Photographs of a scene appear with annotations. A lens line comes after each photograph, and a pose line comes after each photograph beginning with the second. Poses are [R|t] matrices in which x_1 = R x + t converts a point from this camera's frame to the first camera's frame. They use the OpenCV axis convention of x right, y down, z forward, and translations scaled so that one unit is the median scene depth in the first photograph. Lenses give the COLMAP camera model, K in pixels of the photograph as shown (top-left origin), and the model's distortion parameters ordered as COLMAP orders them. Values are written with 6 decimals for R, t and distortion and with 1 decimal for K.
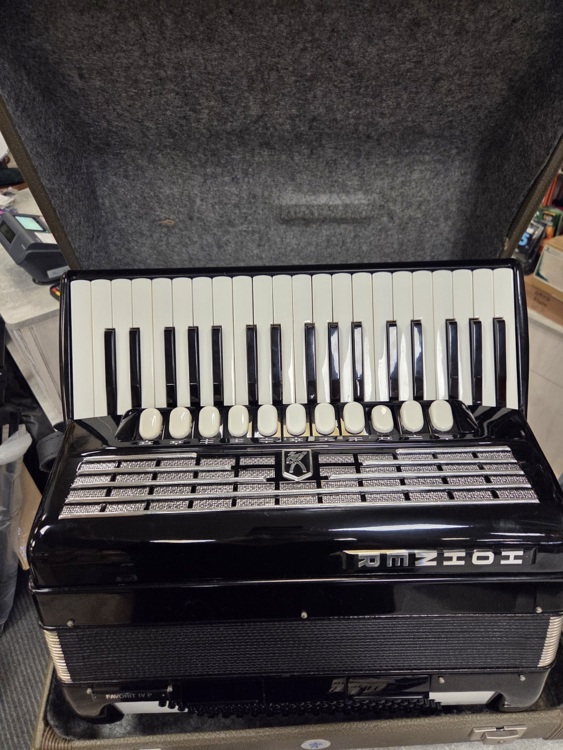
lens RADIAL K [[539.1, 0, 283.3], [0, 539.1, 373.5], [0, 0, 1]] dist [0.046264, -0.032401]
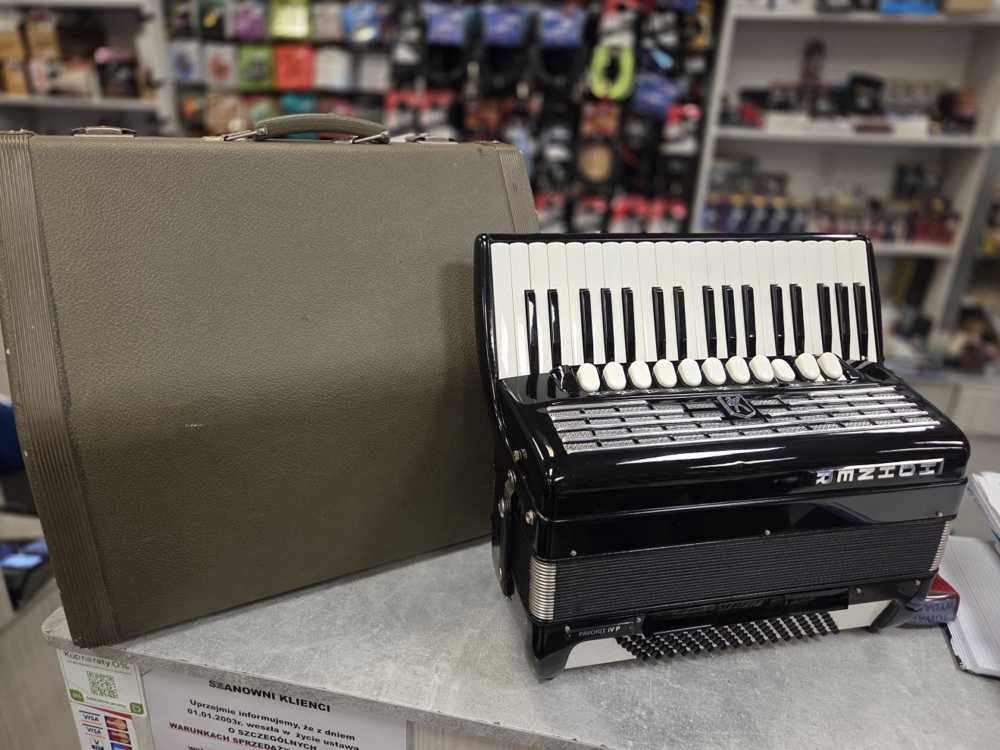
lens RADIAL K [[718.8, 0, 483.6], [0, 718.8, 372.5], [0, 0, 1]] dist [0.046264, -0.032401]
pose [[0.973757, -0.018647, 0.226823, -0.805026], [0.029191, 0.998639, -0.043219, 0.144667], [-0.225709, 0.048706, 0.972977, -0.329003]]
